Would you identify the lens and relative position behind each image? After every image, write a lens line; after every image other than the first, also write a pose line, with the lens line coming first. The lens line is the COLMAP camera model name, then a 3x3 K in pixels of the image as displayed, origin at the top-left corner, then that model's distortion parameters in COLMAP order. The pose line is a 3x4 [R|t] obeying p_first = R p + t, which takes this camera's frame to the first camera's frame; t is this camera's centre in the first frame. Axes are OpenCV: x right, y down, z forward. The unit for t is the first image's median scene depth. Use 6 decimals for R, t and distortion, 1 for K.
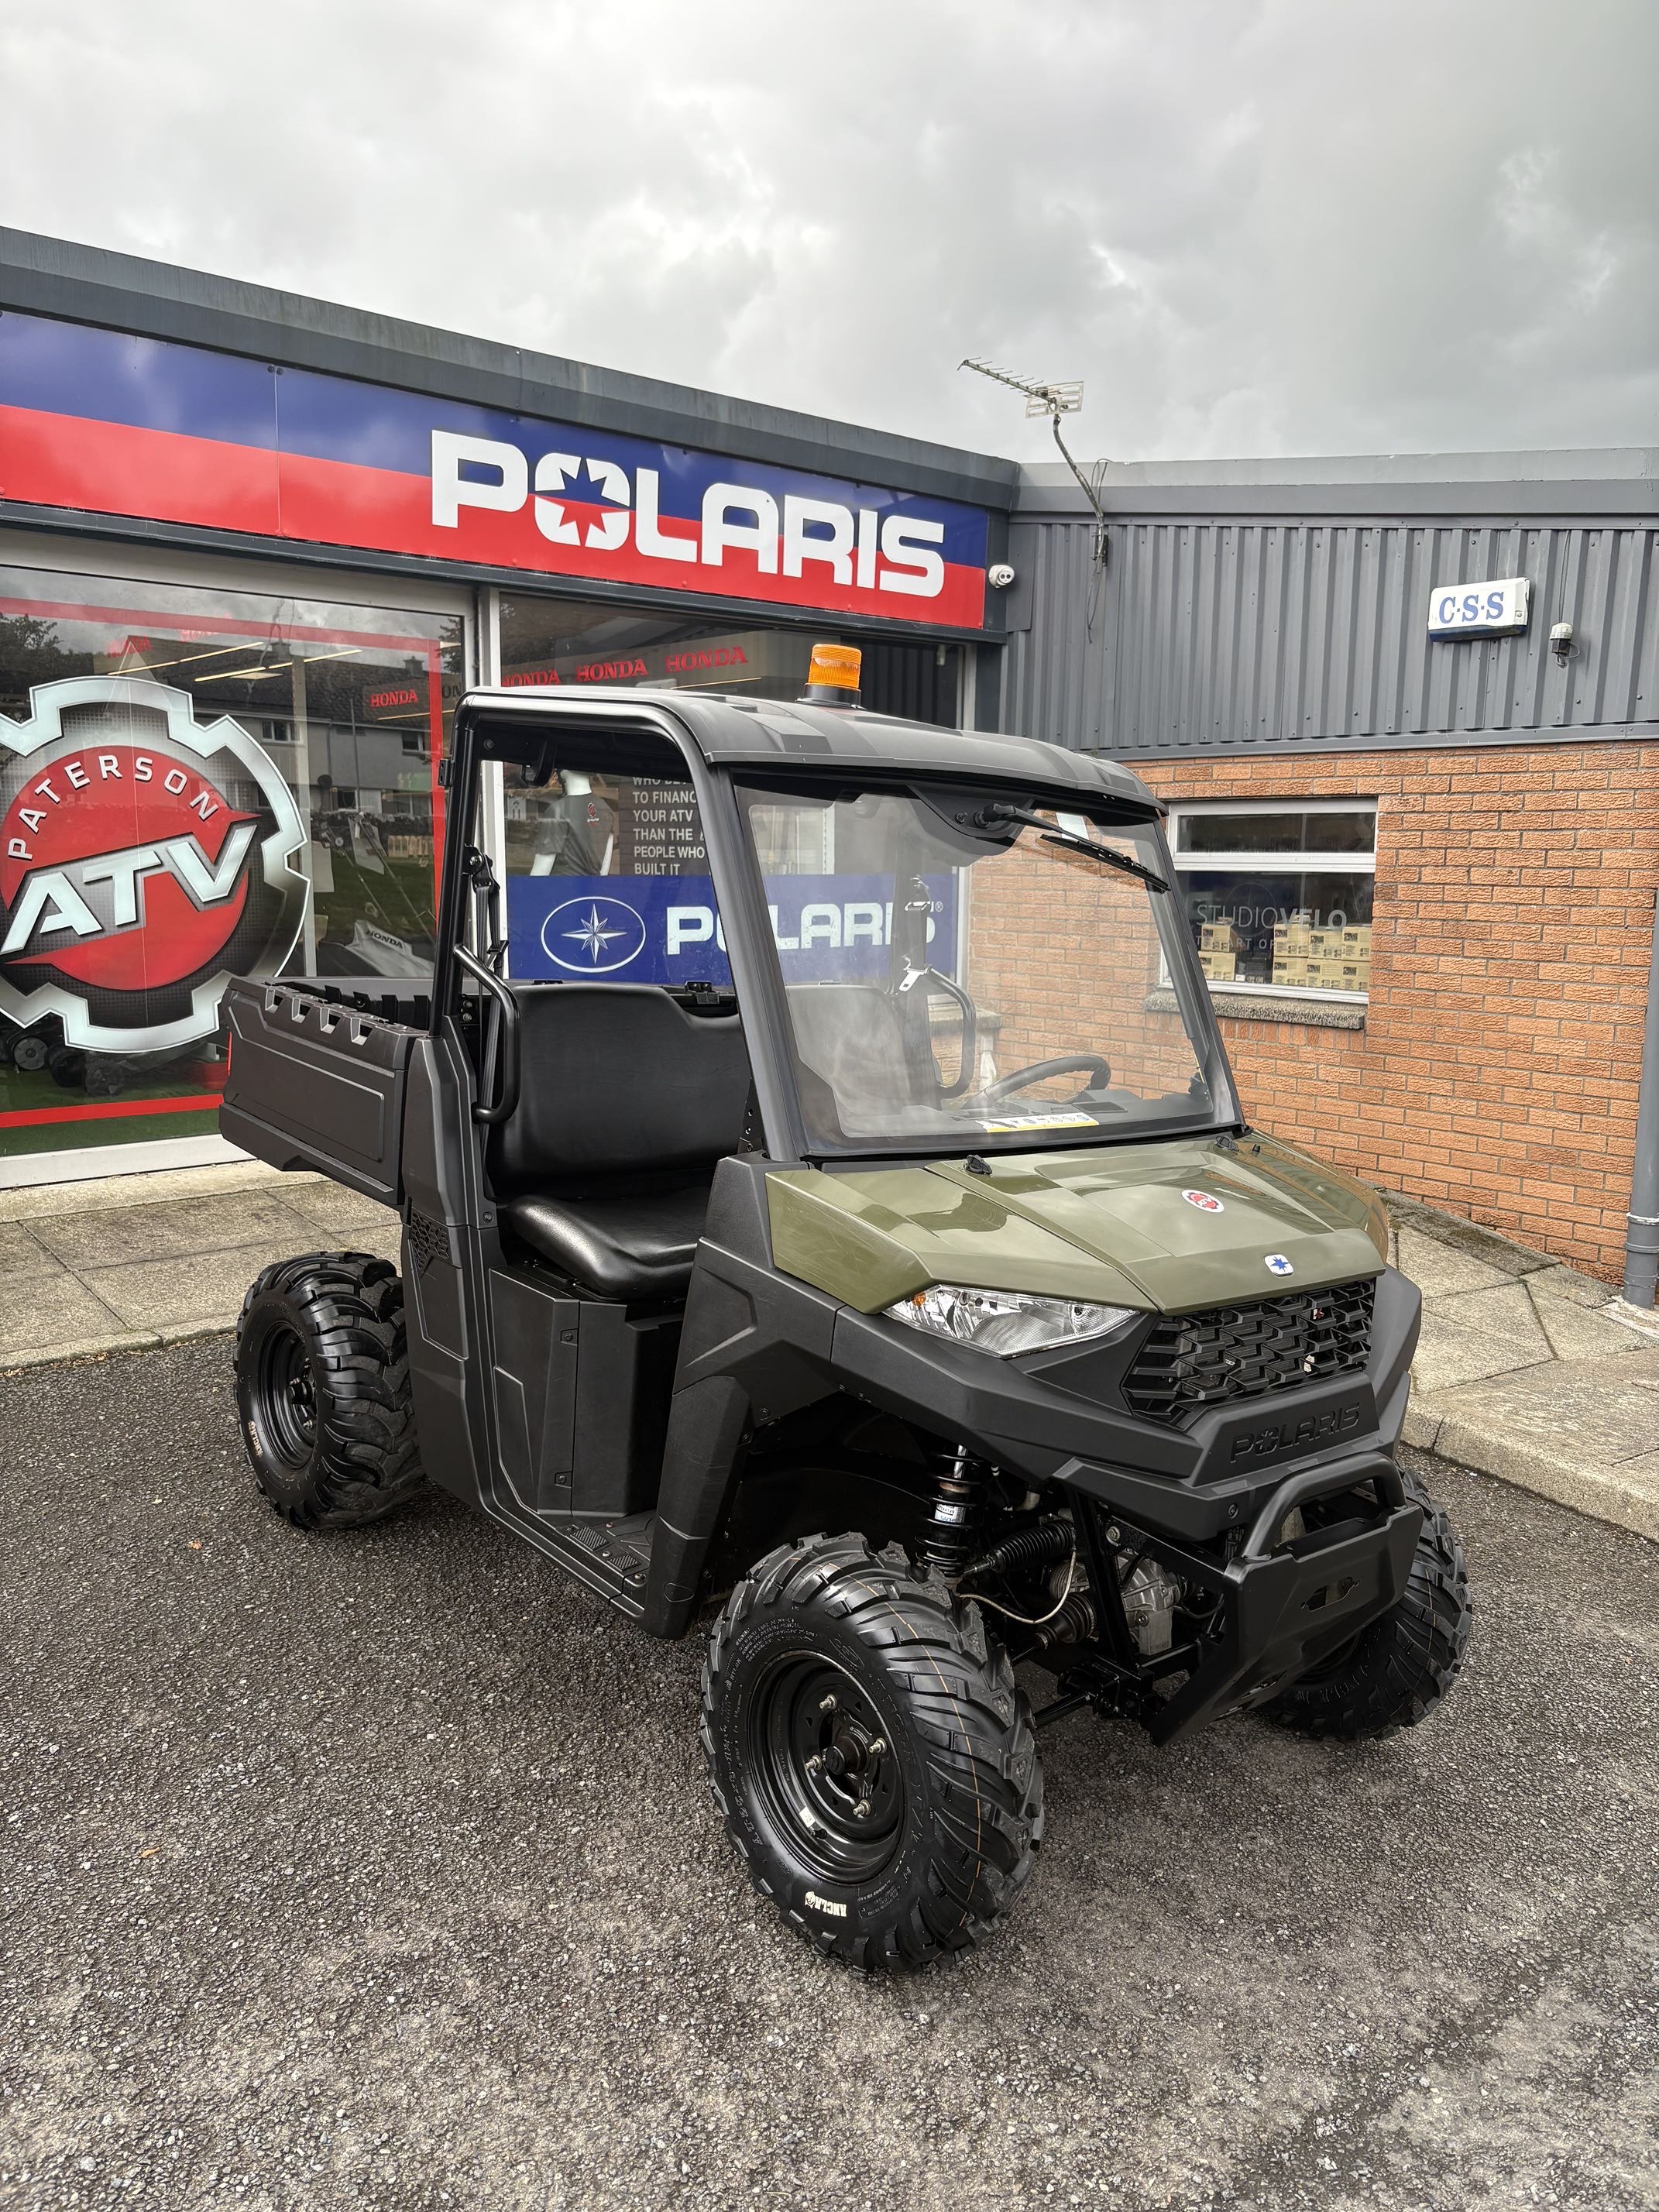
lens RADIAL K [[1686.1, 0, 821.8], [0, 1686.1, 1112.6], [0, 0, 1]] dist [0.021944, -0.011265]
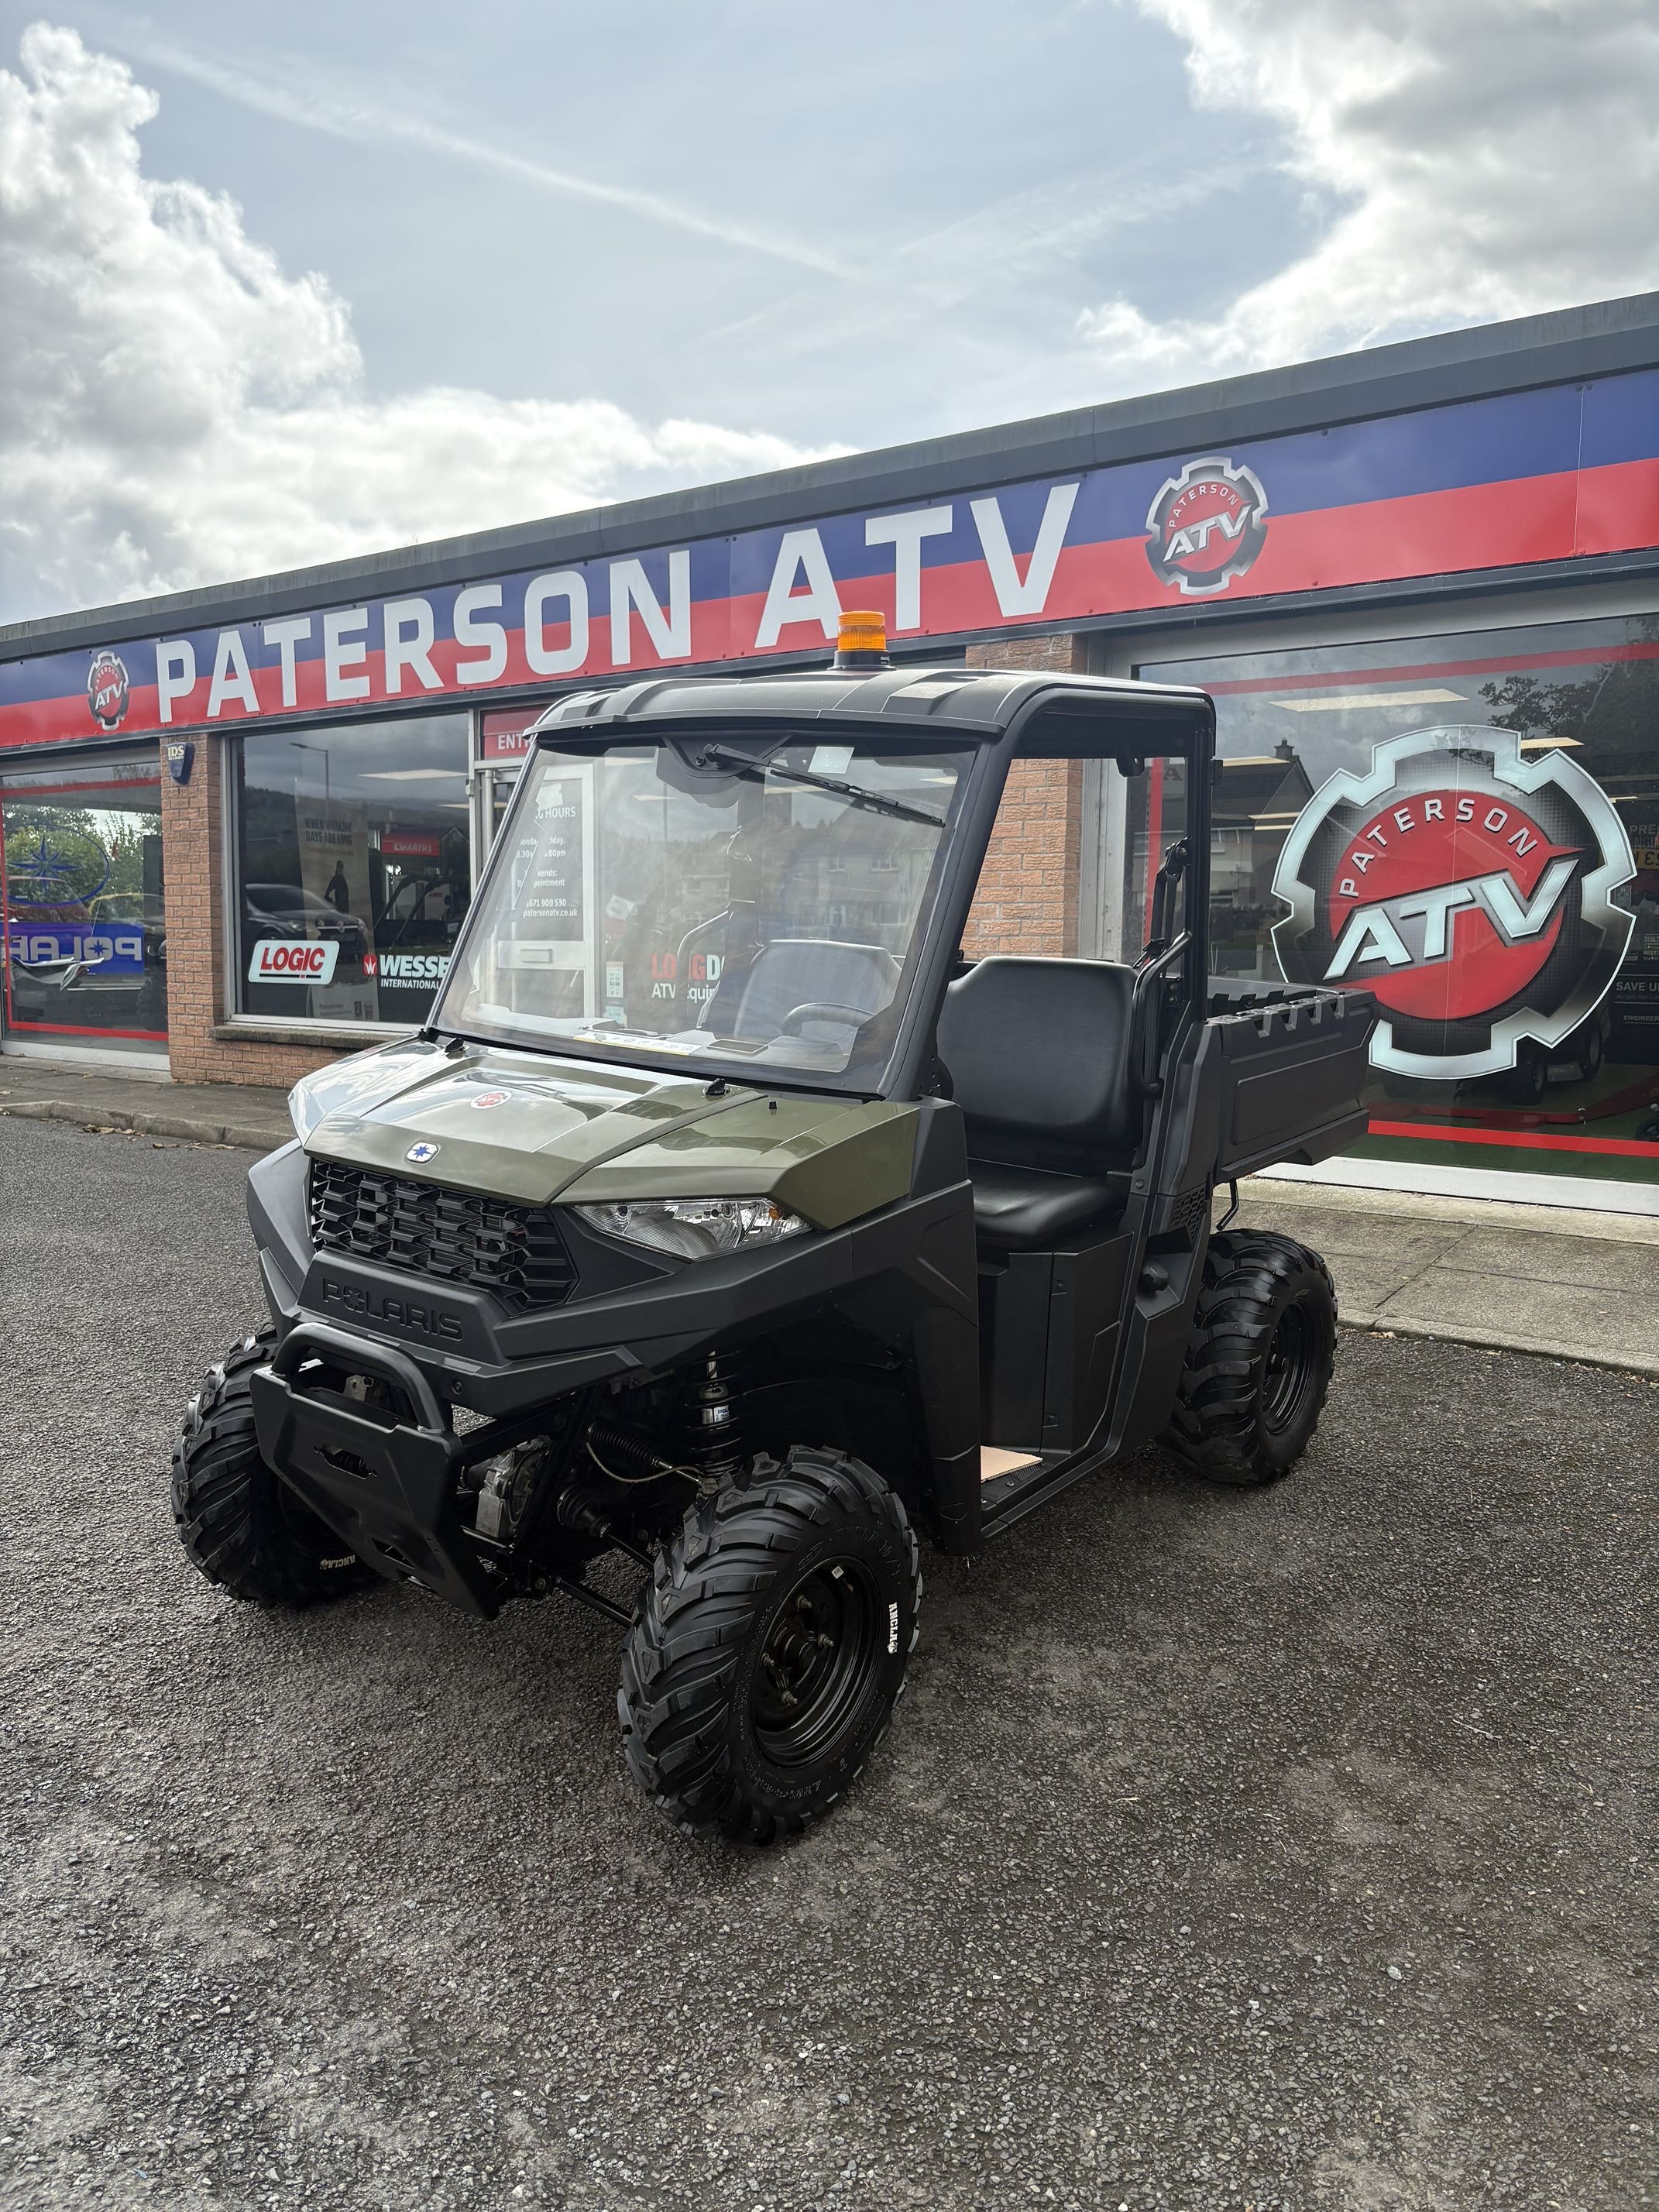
lens RADIAL K [[1686.1, 0, 825.6], [0, 1686.1, 1114.2], [0, 0, 1]] dist [0.021944, -0.011265]
pose [[0.200942, 0.090852, -0.975381, 0.525799], [-0.160188, 0.985335, 0.058779, -0.014482], [0.966417, 0.144433, 0.212548, 0.398187]]
